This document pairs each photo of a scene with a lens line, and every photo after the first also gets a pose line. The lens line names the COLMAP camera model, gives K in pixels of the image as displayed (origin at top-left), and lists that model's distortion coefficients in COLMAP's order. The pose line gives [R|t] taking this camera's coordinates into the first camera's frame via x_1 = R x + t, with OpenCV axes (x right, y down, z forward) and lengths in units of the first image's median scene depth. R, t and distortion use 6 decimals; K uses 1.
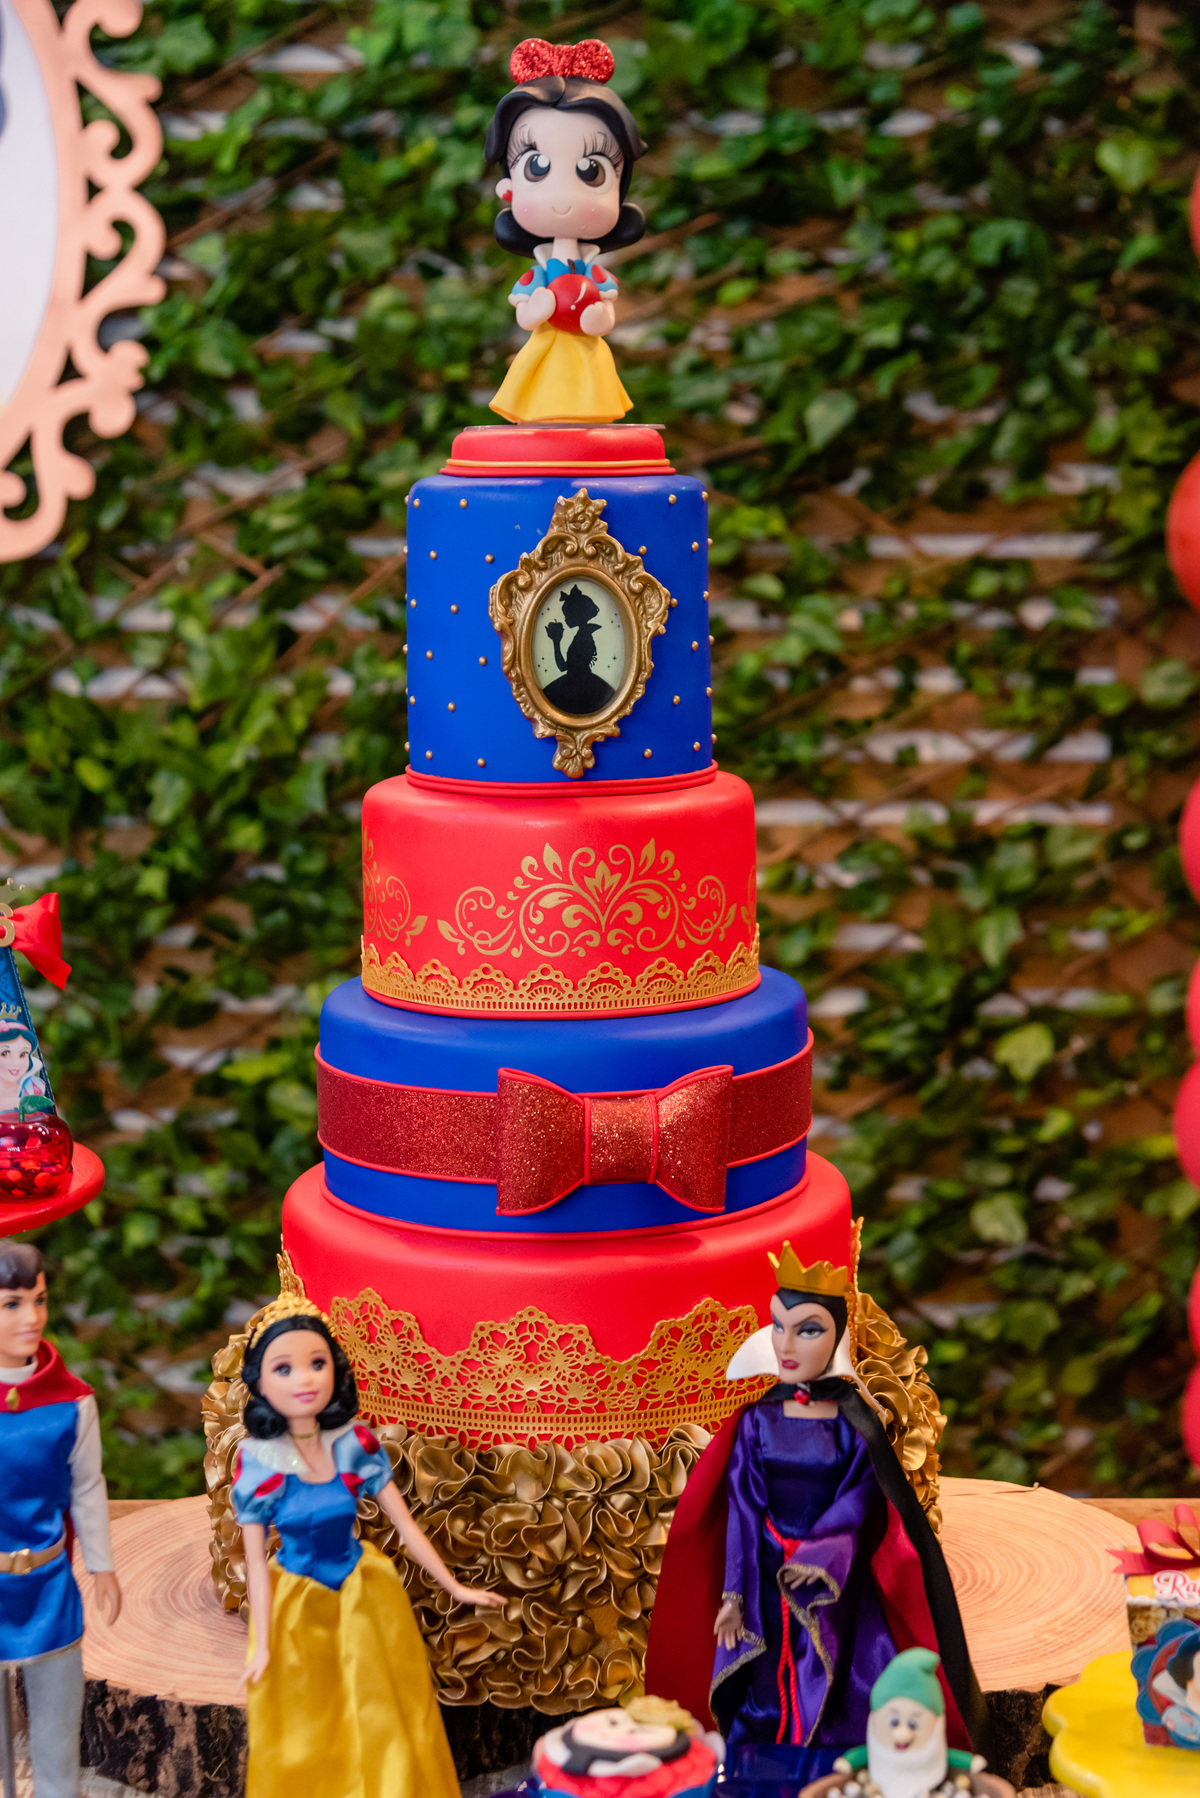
lens RADIAL K [[2797.4, 0, 602.7], [0, 2797.4, 899.5], [0, 0, 1]] dist [0.032548, 0.000000]
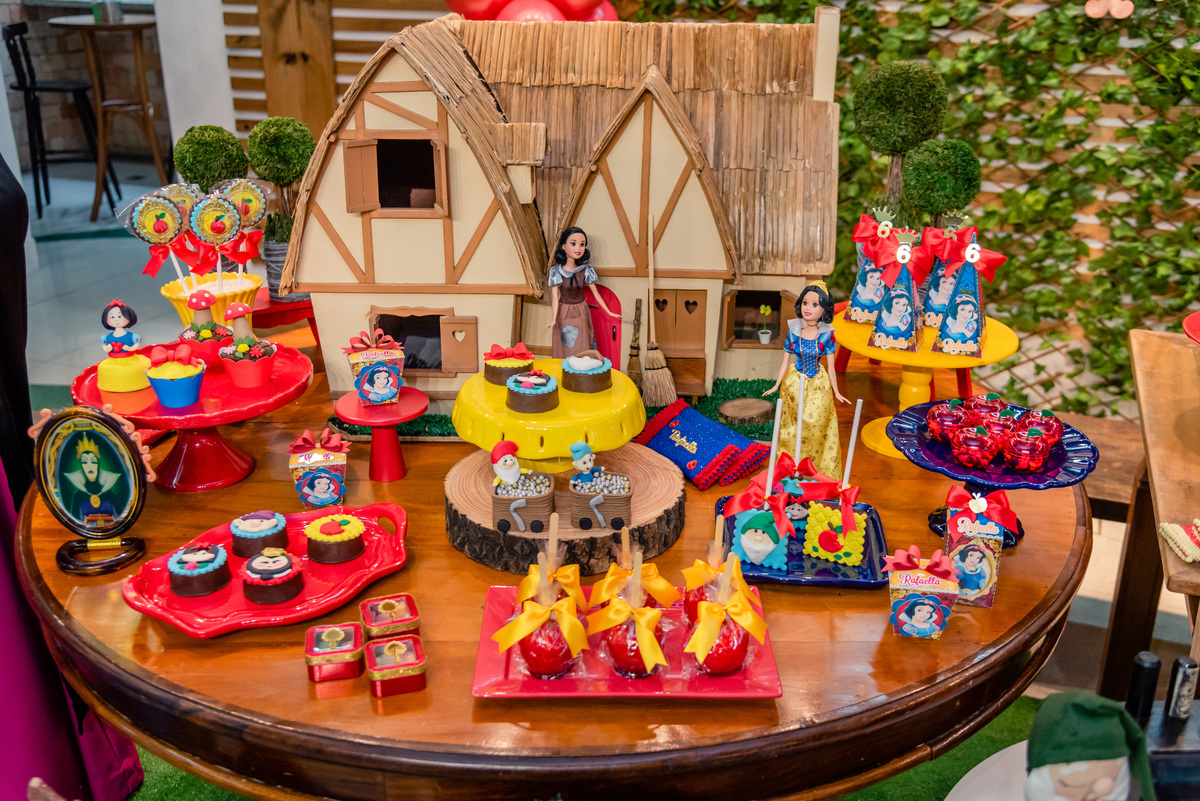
lens RADIAL K [[1206.6, 0, 604.1], [0, 1206.6, 424.3], [0, 0, 1]] dist [0.006144, 0.000000]
pose [[0.952520, 0.131309, -0.274706, -0.351408], [-0.065041, 0.969152, 0.237727, 0.028091], [0.297448, -0.208573, 0.931677, -0.218594]]
